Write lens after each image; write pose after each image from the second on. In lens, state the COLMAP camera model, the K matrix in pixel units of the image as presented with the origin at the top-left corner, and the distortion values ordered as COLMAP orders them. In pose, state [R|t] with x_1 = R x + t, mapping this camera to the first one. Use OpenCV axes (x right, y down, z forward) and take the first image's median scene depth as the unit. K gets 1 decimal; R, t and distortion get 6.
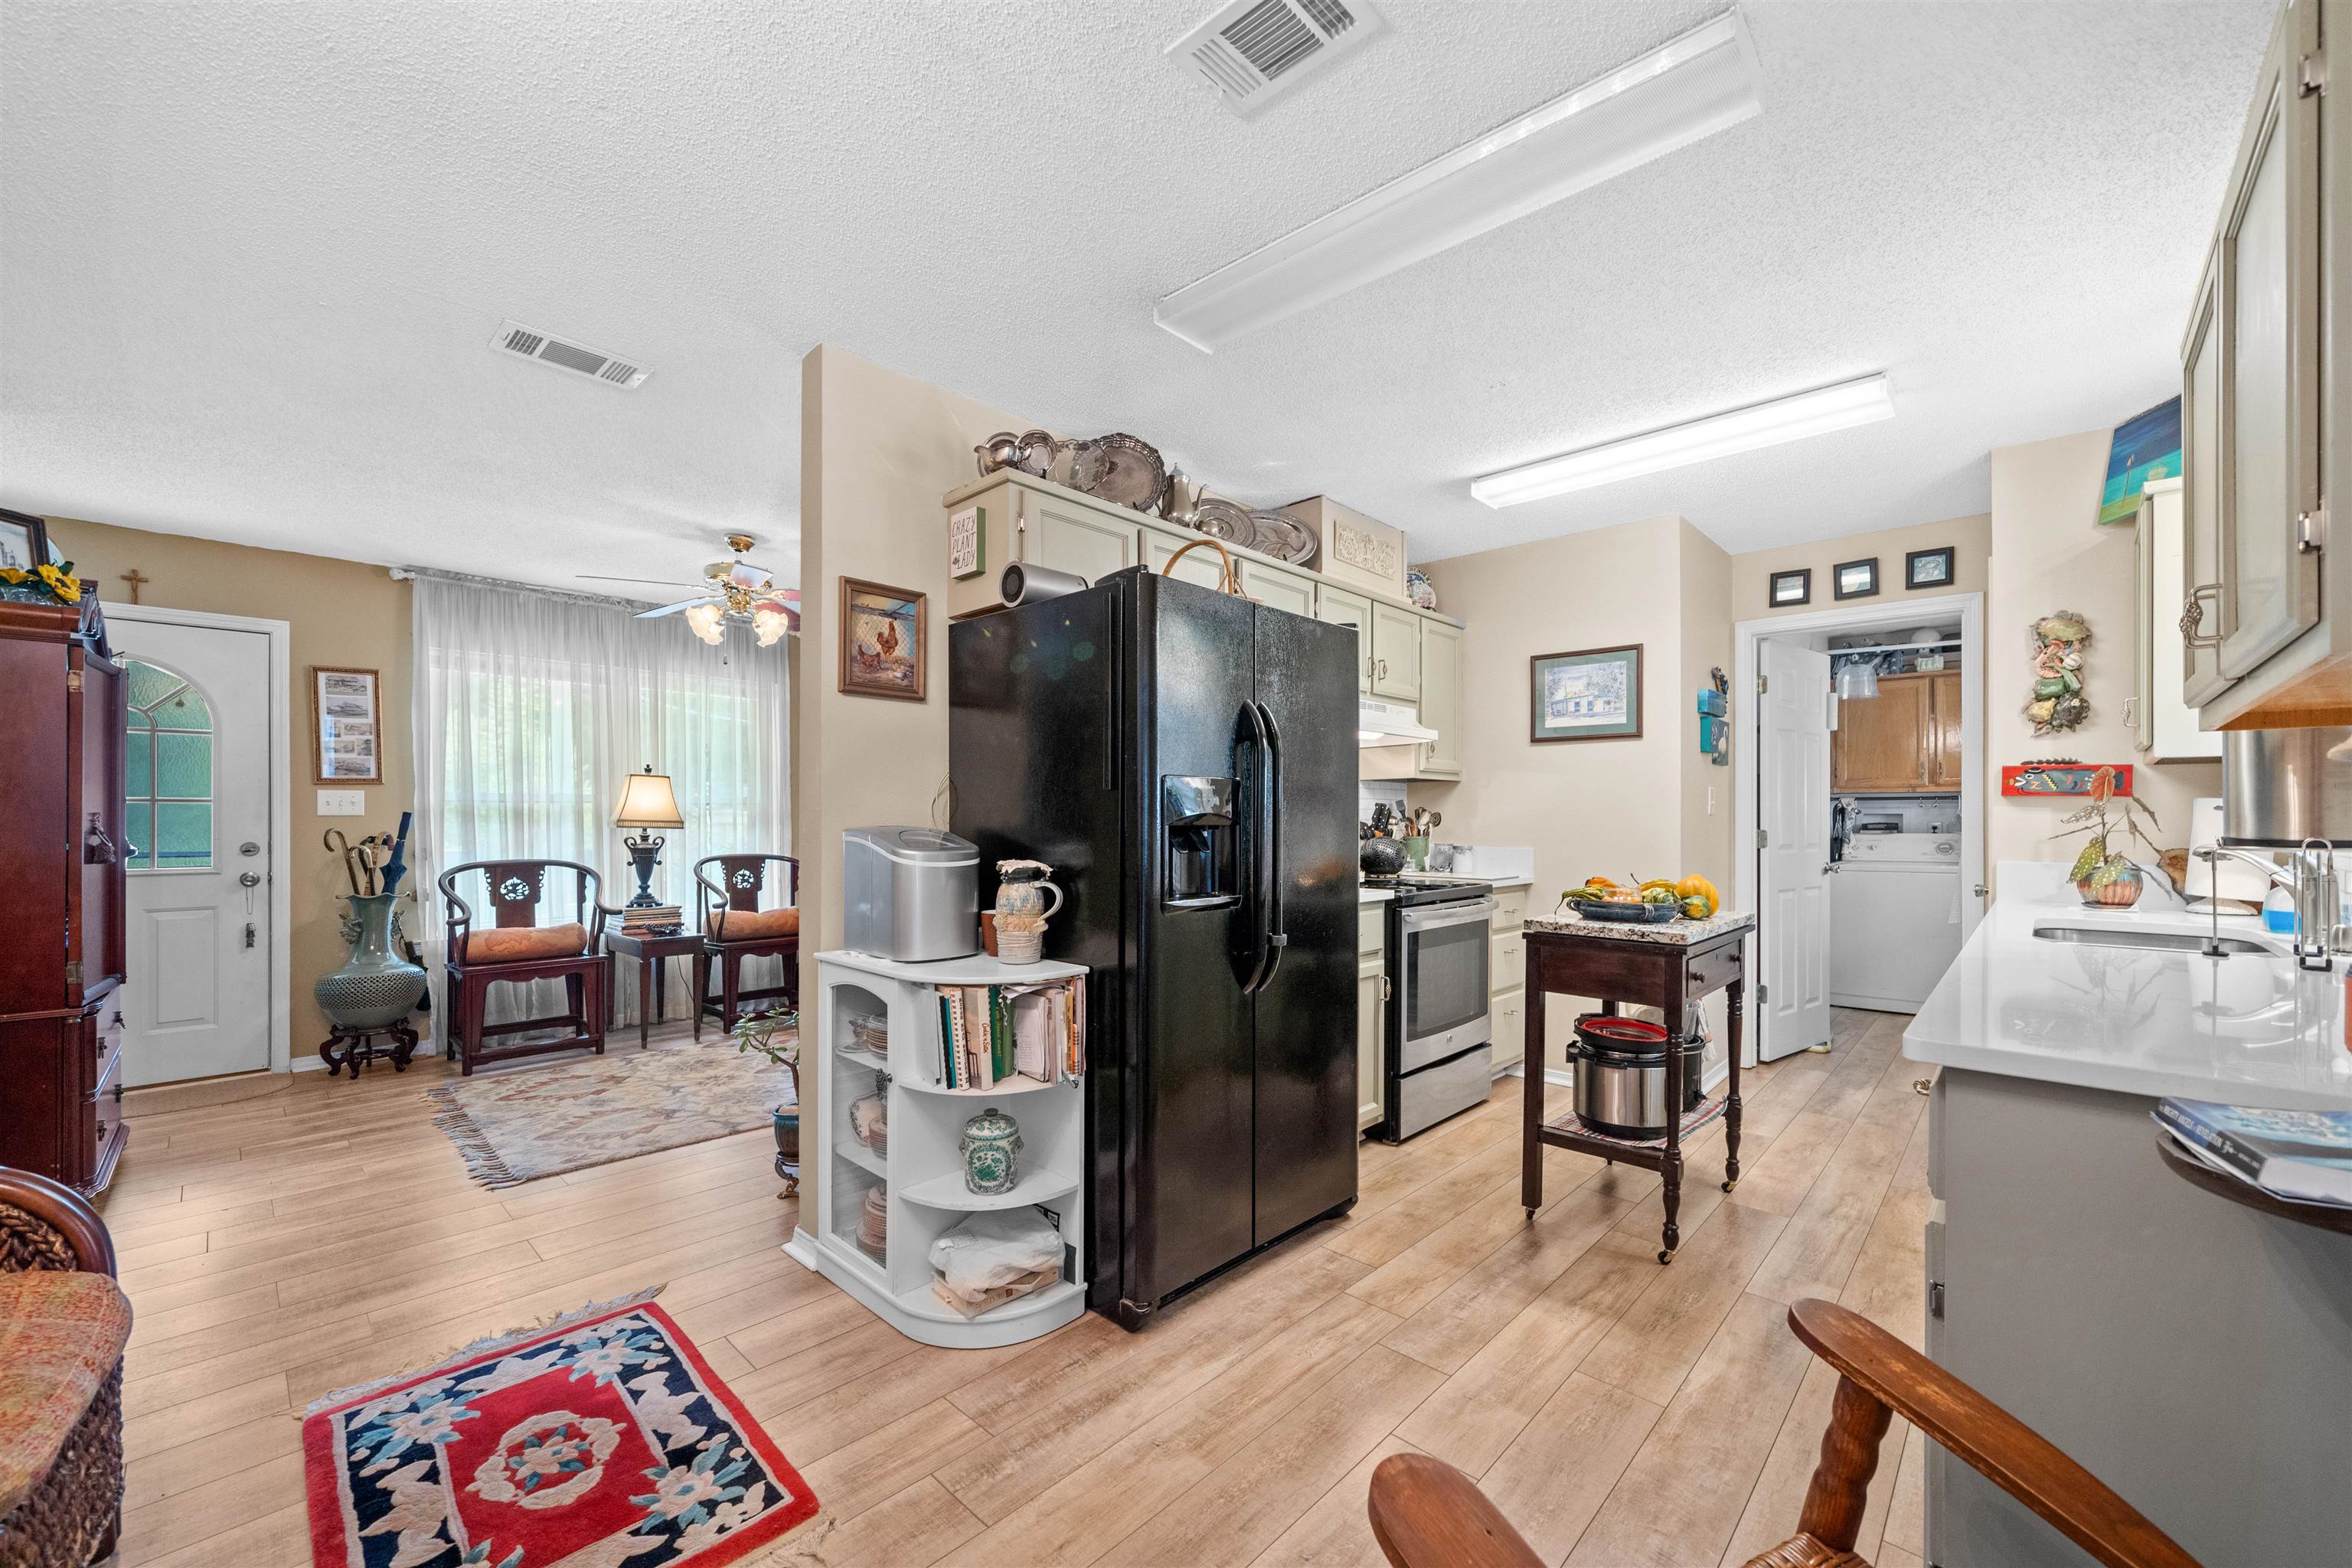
lens RADIAL K [[920.4, 0, 1170.6], [0, 920.4, 814.1], [0, 0, 1]] dist [-0.000393, -0.000342]
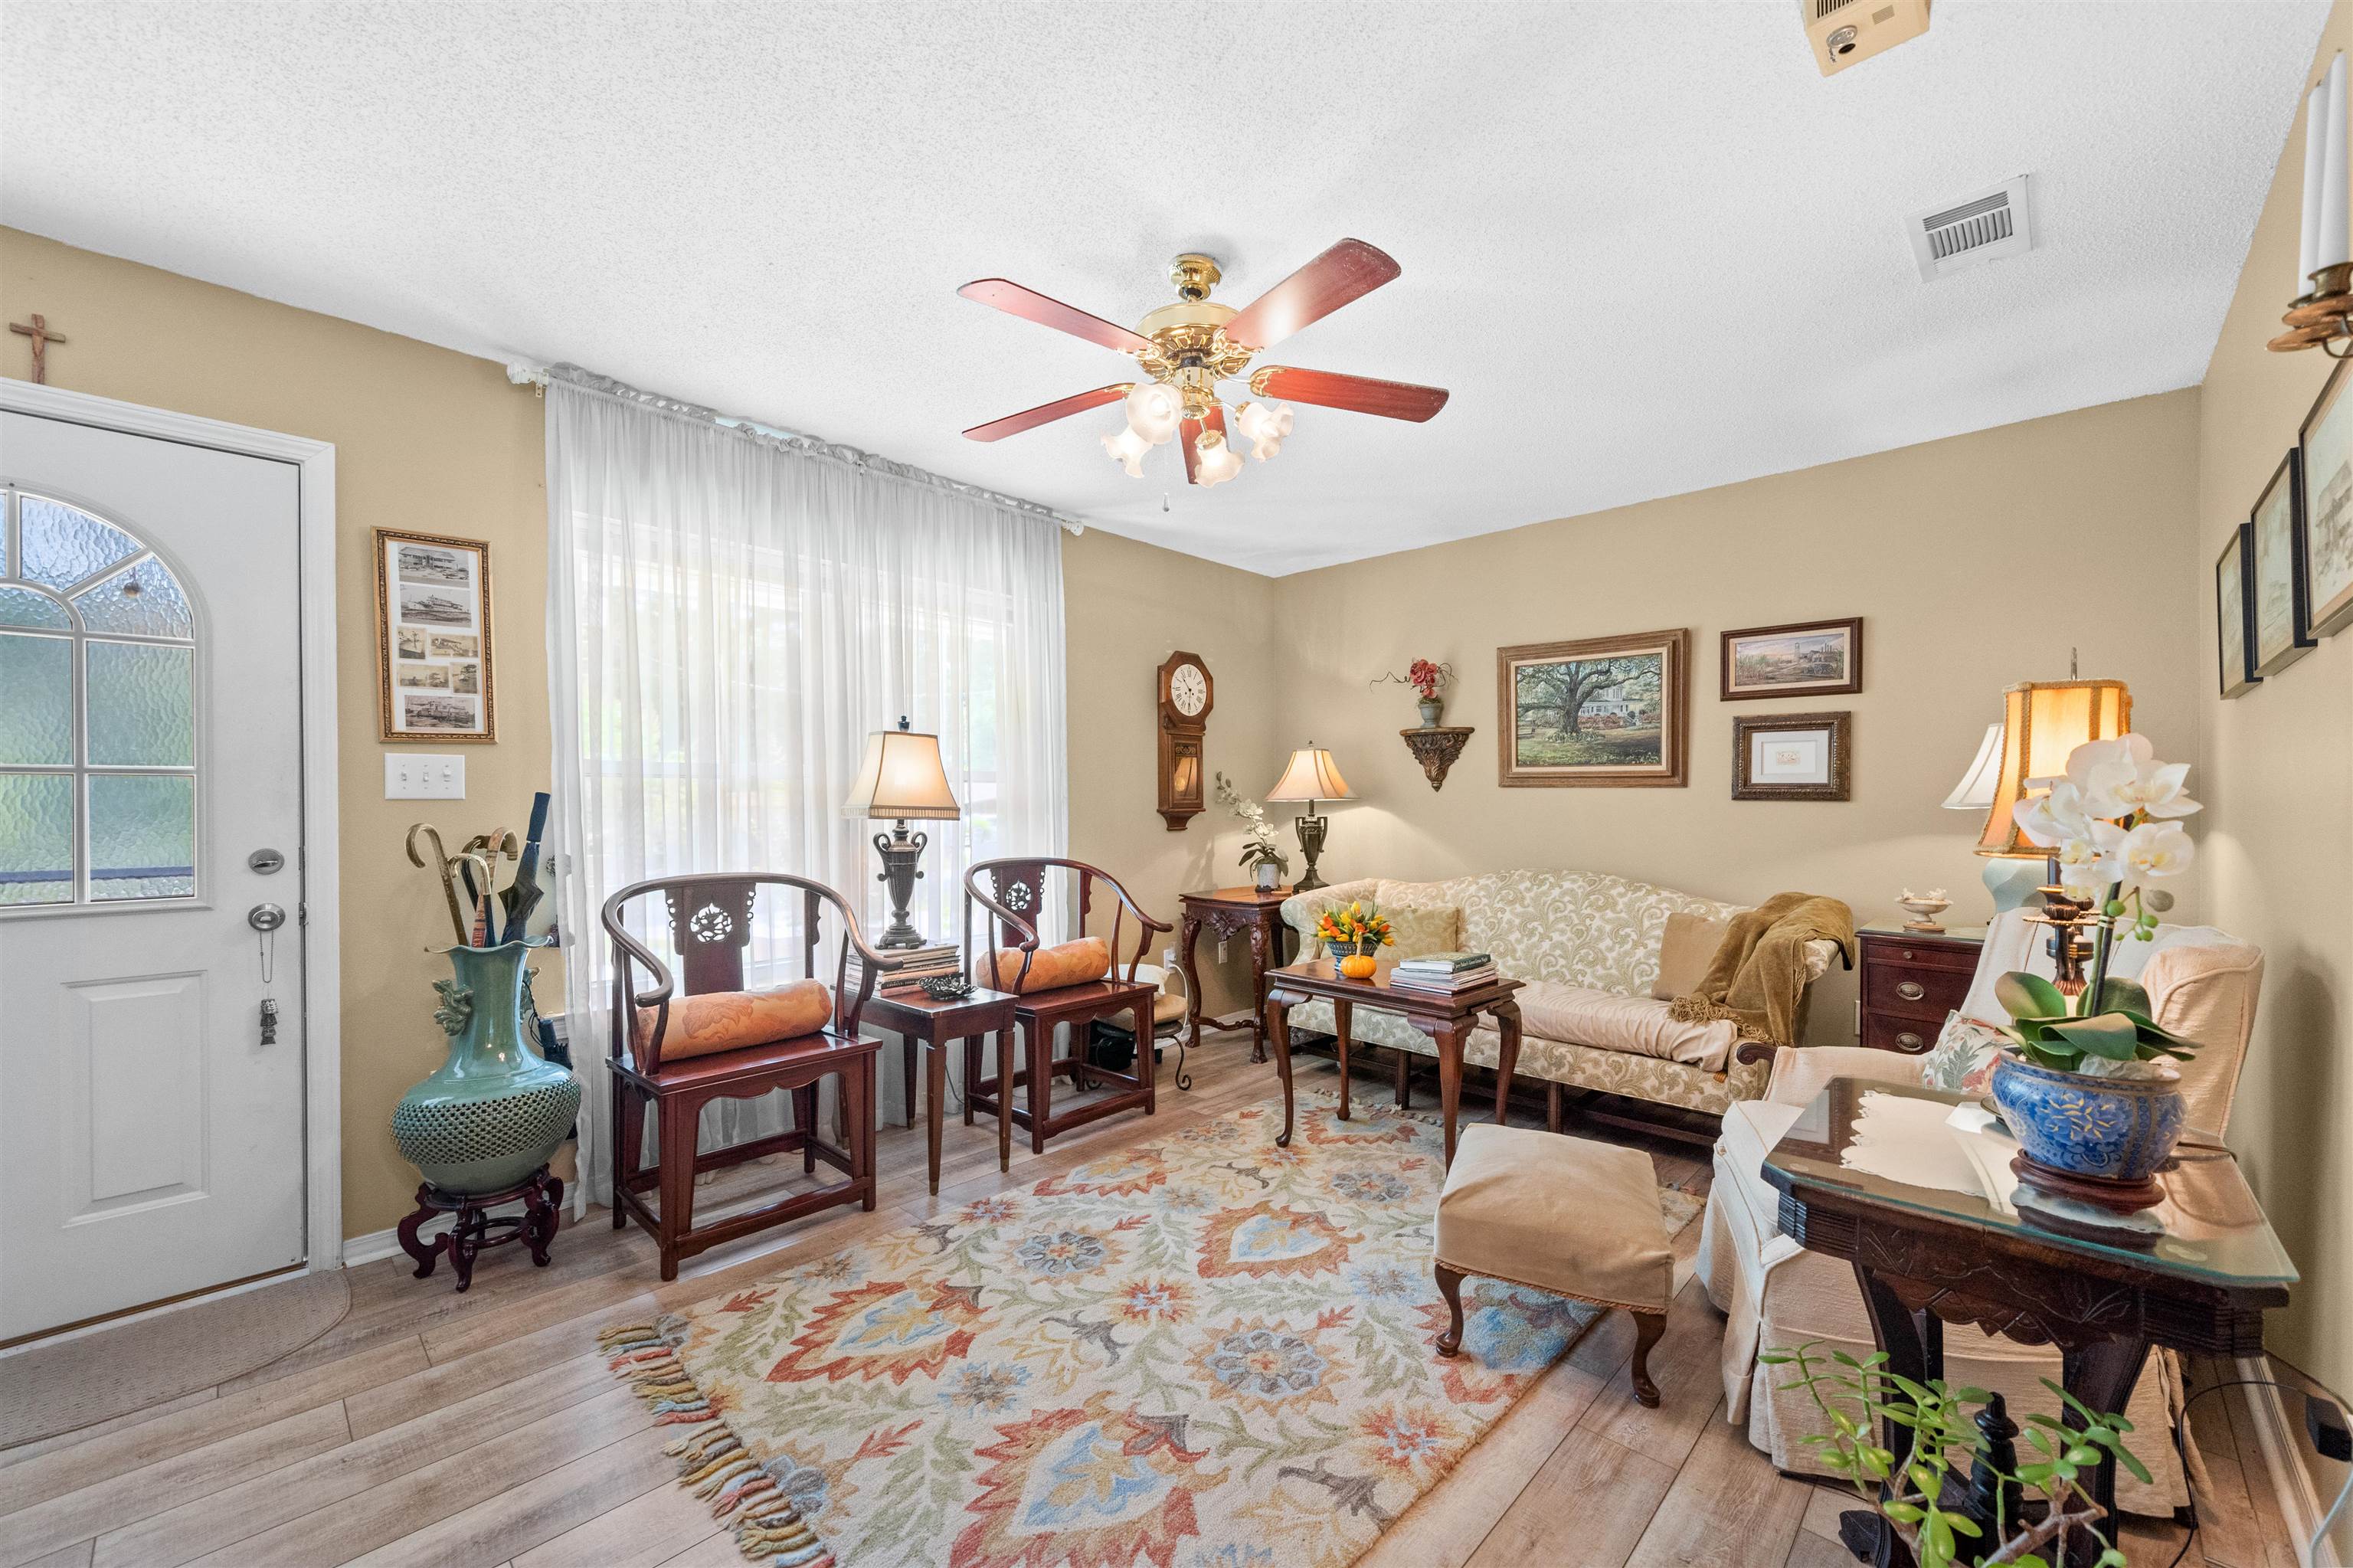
lens RADIAL K [[925.5, 0, 1169.7], [0, 925.5, 802.9], [0, 0, 1]] dist [-0.001525, 0.000047]
pose [[0.999969, -0.003181, -0.007263, -0.460620], [0.003213, 0.999985, 0.004475, 0.002871], [0.007249, -0.004499, 0.999964, 0.455324]]
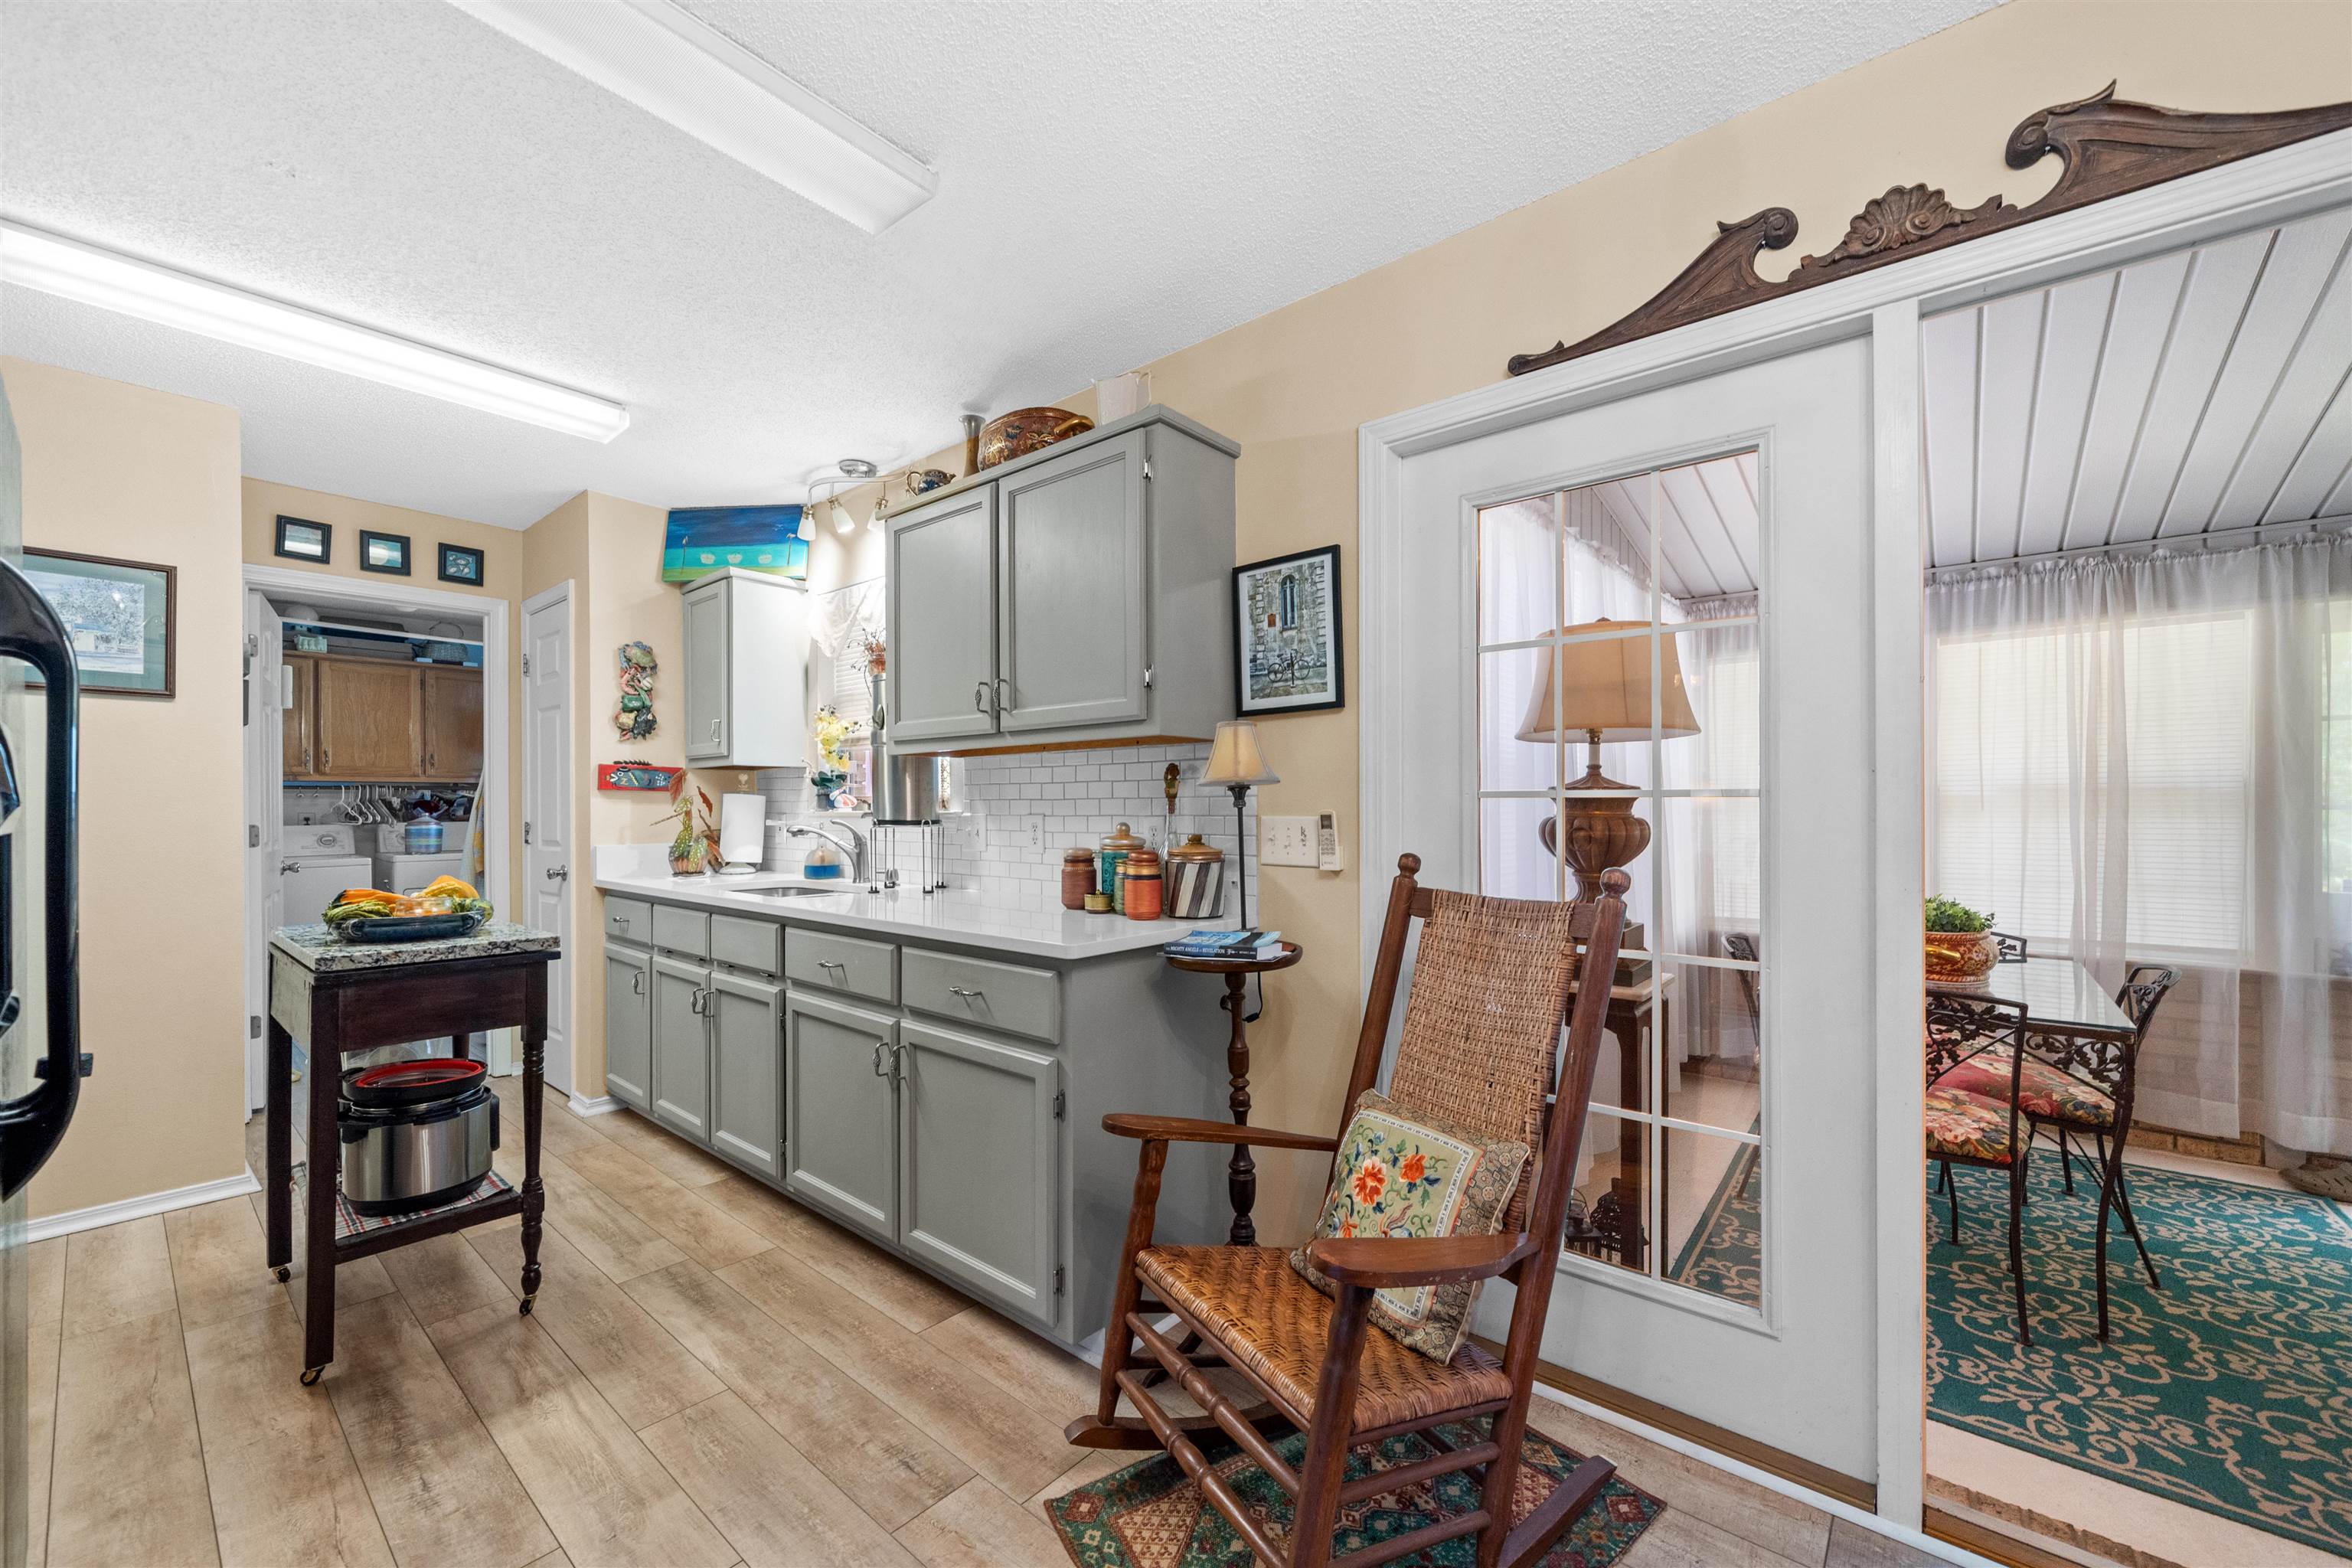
lens RADIAL K [[925.1, 0, 1169.2], [0, 925.1, 802.9], [0, 0, 1]] dist [-0.001525, 0.000047]
pose [[-0.054404, 0.000114, 0.998519, -0.222664], [0.000597, 1.000000, -0.000081, -0.001657], [-0.998519, 0.000591, -0.054404, 0.247171]]
